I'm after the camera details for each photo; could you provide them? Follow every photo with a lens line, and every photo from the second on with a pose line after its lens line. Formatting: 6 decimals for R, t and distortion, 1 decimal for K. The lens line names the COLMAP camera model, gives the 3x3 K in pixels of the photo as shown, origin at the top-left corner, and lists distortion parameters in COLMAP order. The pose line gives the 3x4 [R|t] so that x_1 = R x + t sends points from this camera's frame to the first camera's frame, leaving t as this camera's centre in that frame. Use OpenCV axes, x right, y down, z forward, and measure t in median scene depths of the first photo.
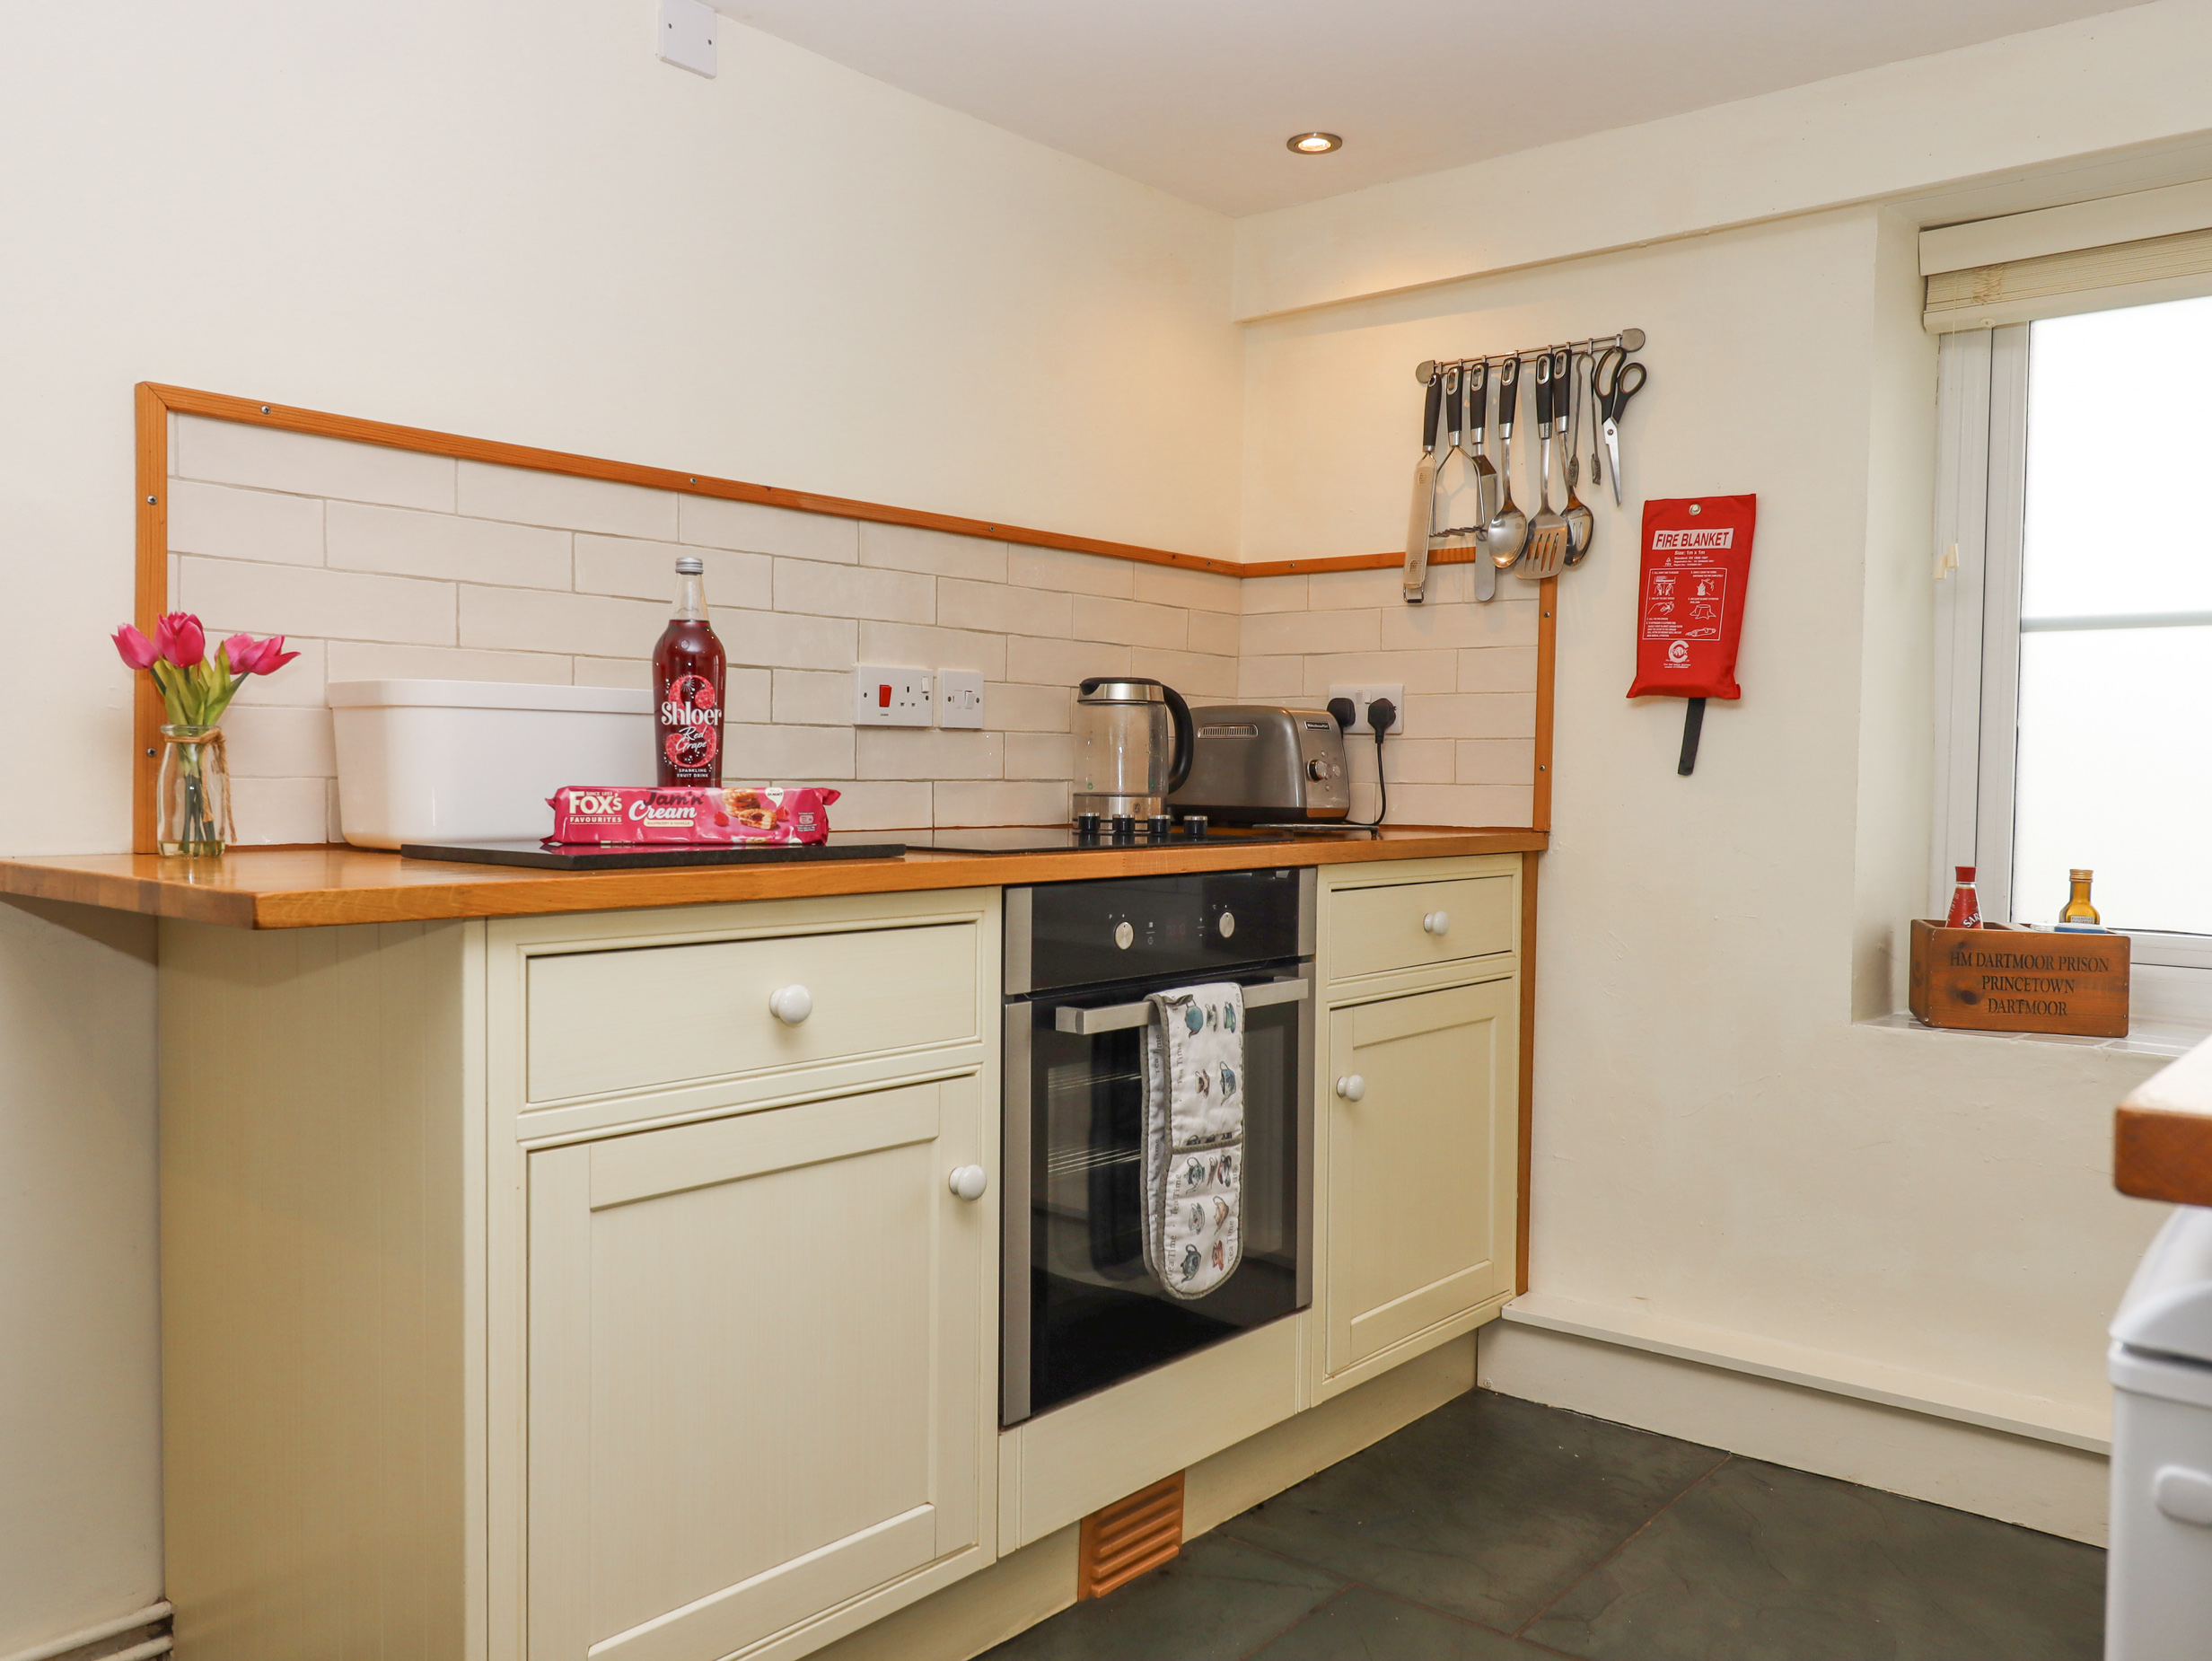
lens RADIAL K [[1725.1, 0, 1106.0], [0, 1725.1, 830.5], [0, 0, 1]] dist [-0.002242, 0.002313]
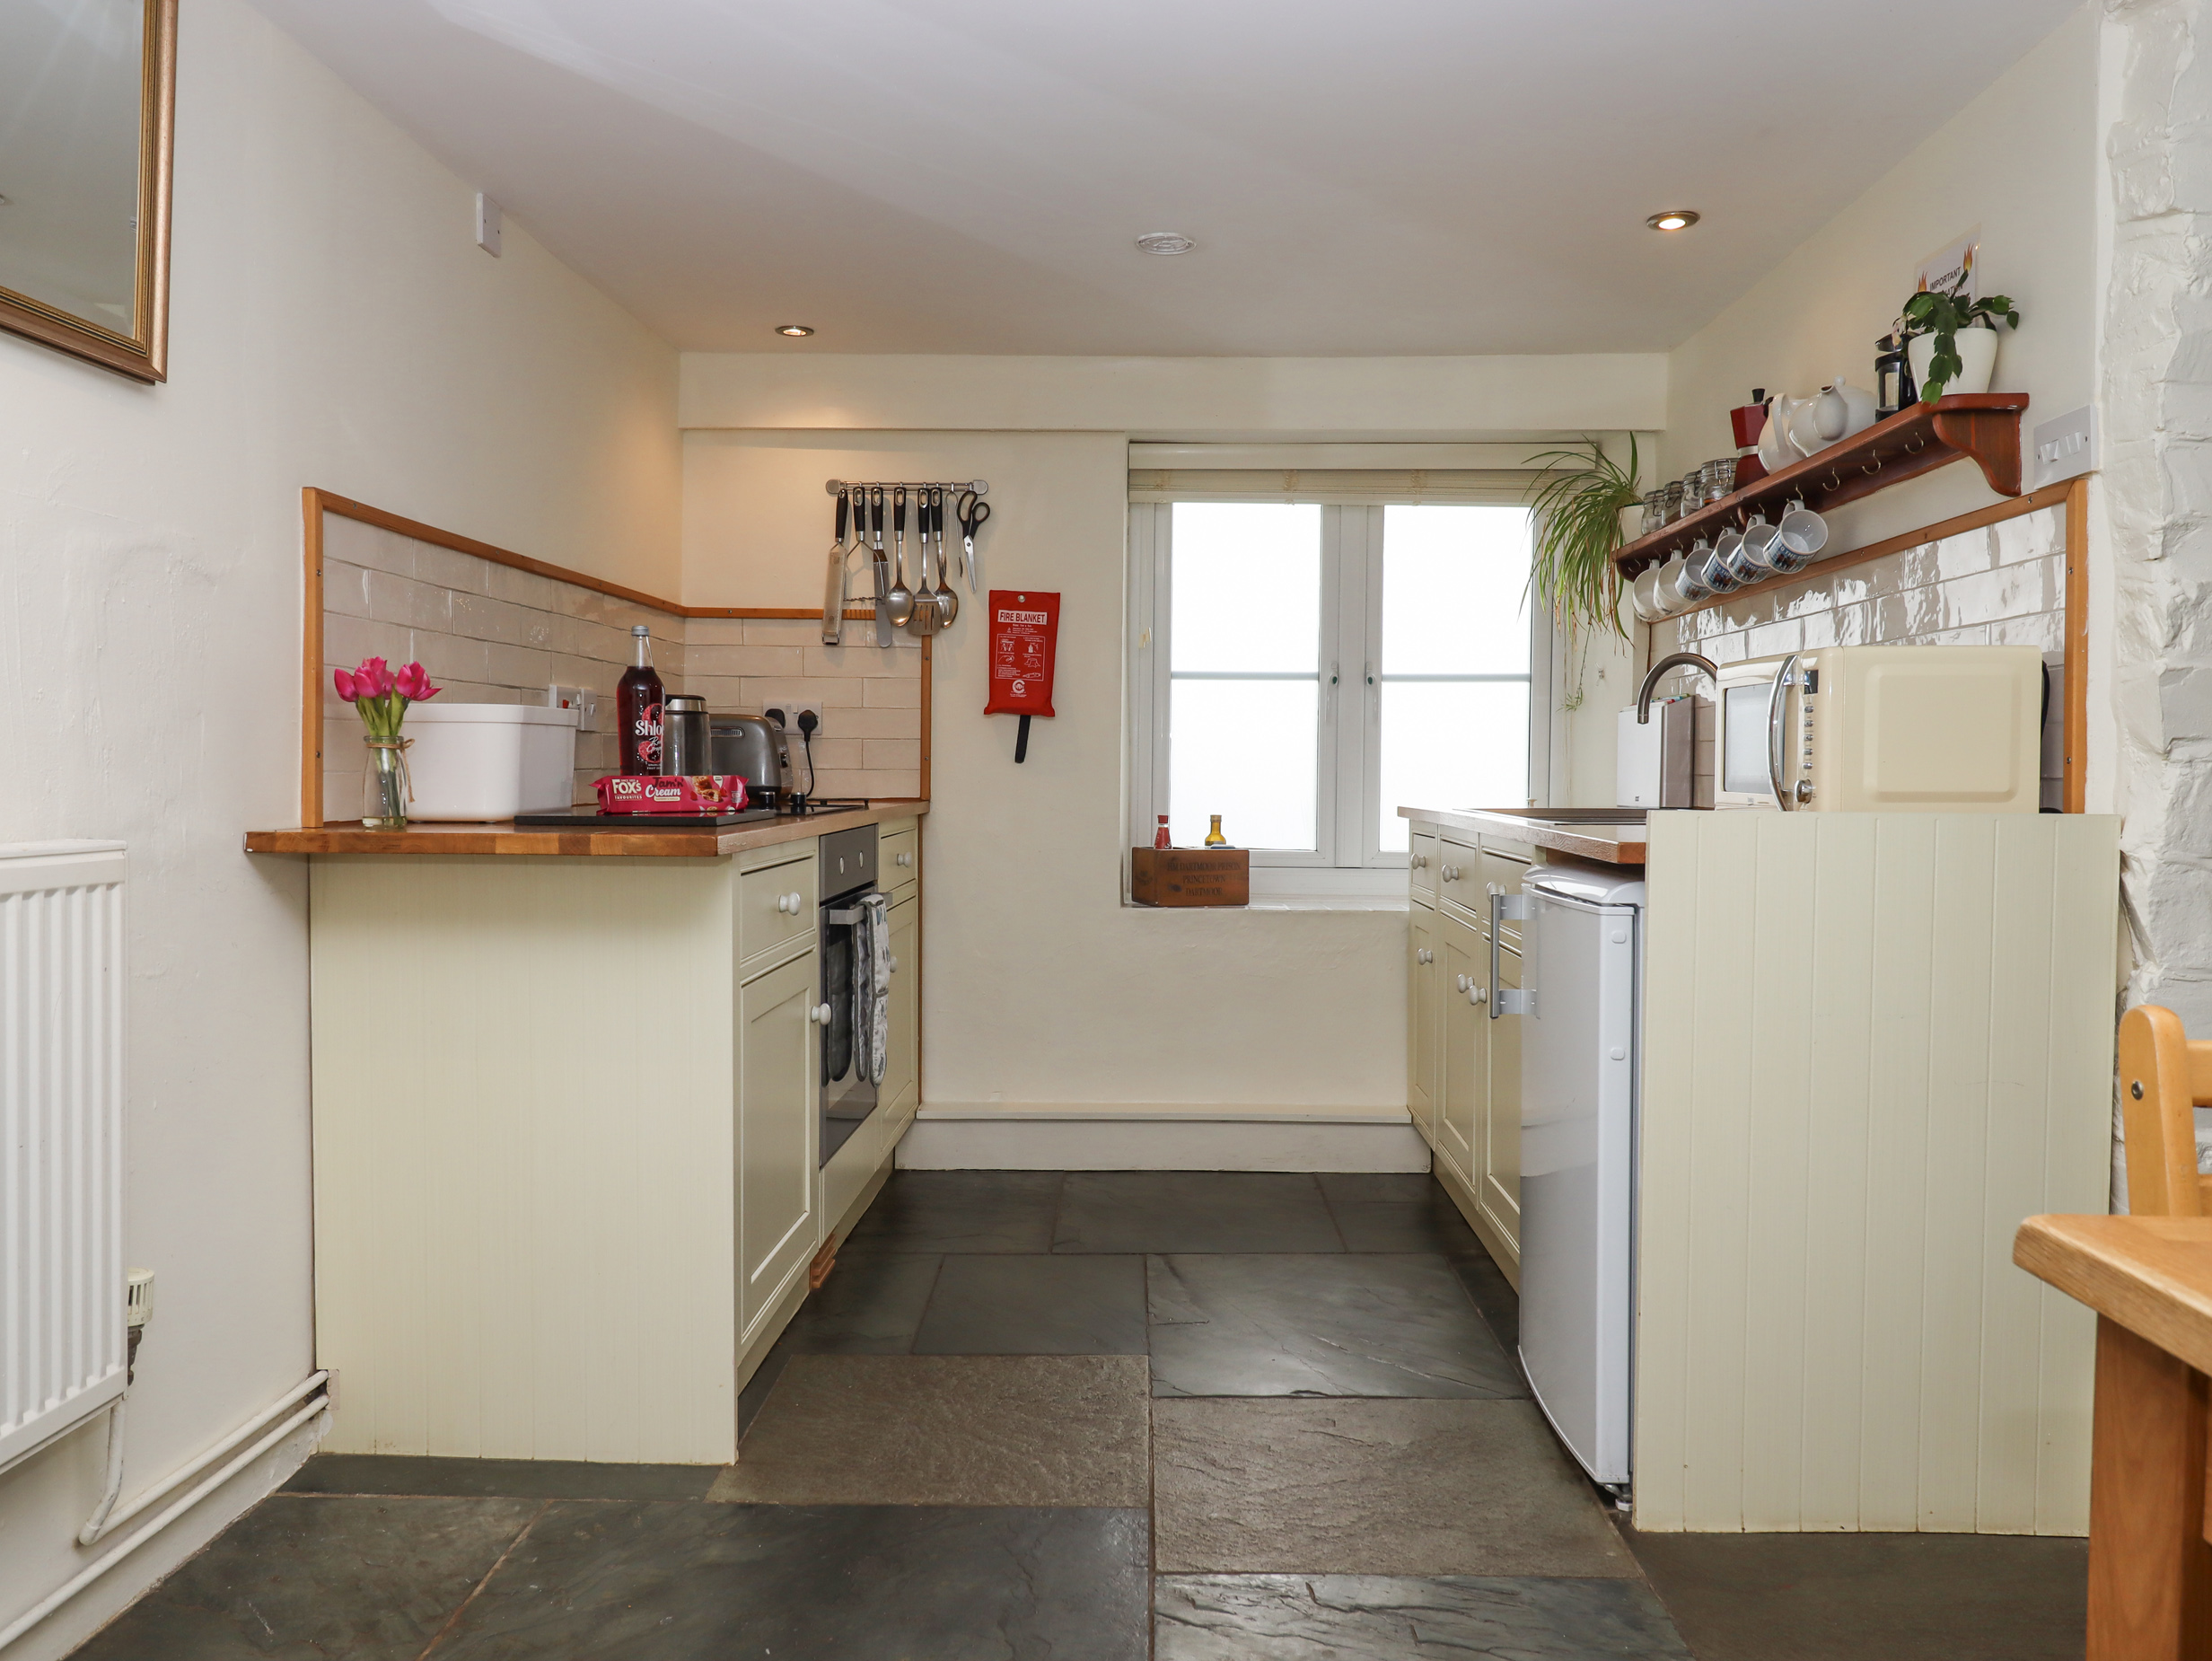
lens RADIAL K [[1725.1, 0, 1106.0], [0, 1725.1, 830.5], [0, 0, 1]] dist [-0.002242, 0.002313]
pose [[0.783968, -0.028948, 0.620127, -0.588481], [0.021943, 0.999580, 0.018922, 0.002315], [-0.620414, -0.001227, 0.784274, -0.308261]]
